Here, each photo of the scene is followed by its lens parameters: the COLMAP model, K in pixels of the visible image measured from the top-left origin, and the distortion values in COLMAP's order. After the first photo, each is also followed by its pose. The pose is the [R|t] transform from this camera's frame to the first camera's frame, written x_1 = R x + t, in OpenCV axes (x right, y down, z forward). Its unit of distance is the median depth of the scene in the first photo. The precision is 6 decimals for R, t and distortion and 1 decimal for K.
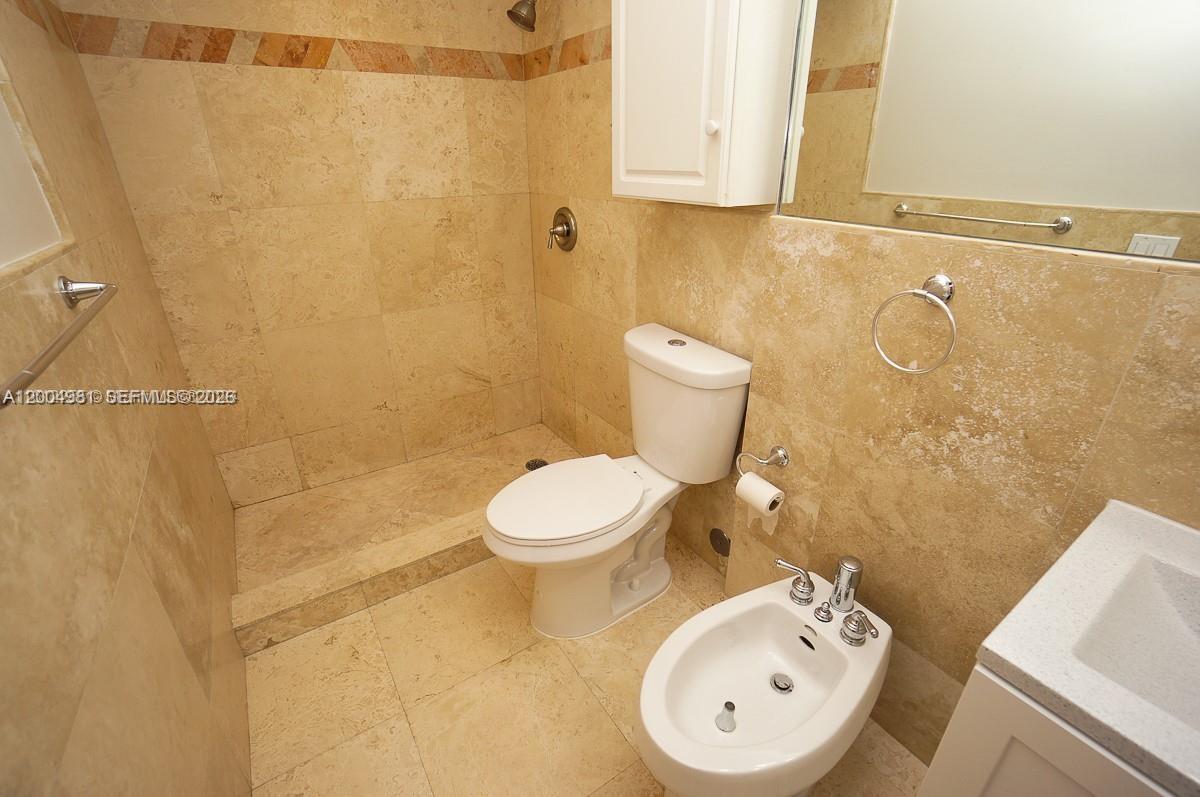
lens RADIAL K [[534.3, 0, 601.0], [0, 534.3, 394.9], [0, 0, 1]] dist [-0.058339, 0.022224]
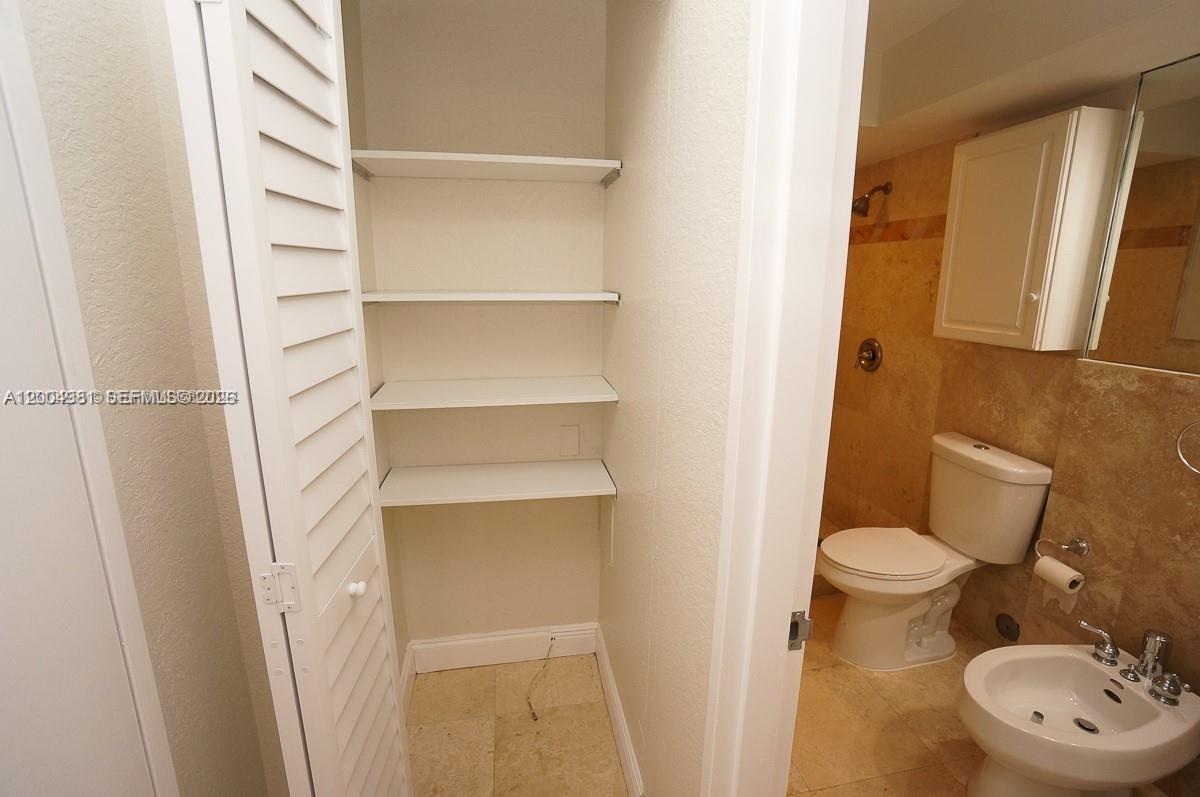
lens RADIAL K [[534.3, 0, 601.3], [0, 534.3, 393.7], [0, 0, 1]] dist [-0.058339, 0.022224]
pose [[0.919510, 0.095853, -0.381200, -0.208875], [-0.173111, 0.969446, -0.173802, 0.137584], [0.352893, 0.225803, 0.908009, -0.444394]]
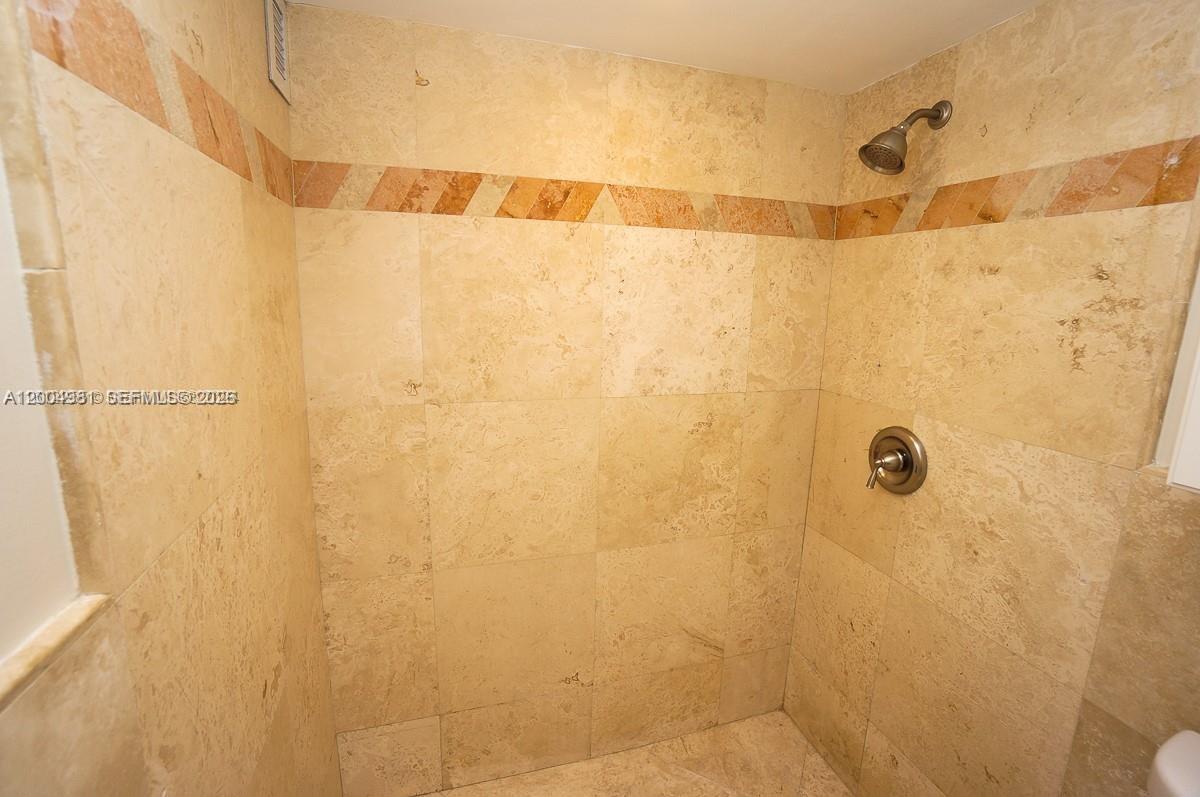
lens RADIAL K [[534.3, 0, 596.6], [0, 534.3, 396.2], [0, 0, 1]] dist [-0.058339, 0.022224]
pose [[0.959259, 0.083488, -0.269913, -0.303355], [-0.143188, 0.967223, -0.209707, -0.249147], [0.243557, 0.239812, 0.939771, 0.379830]]
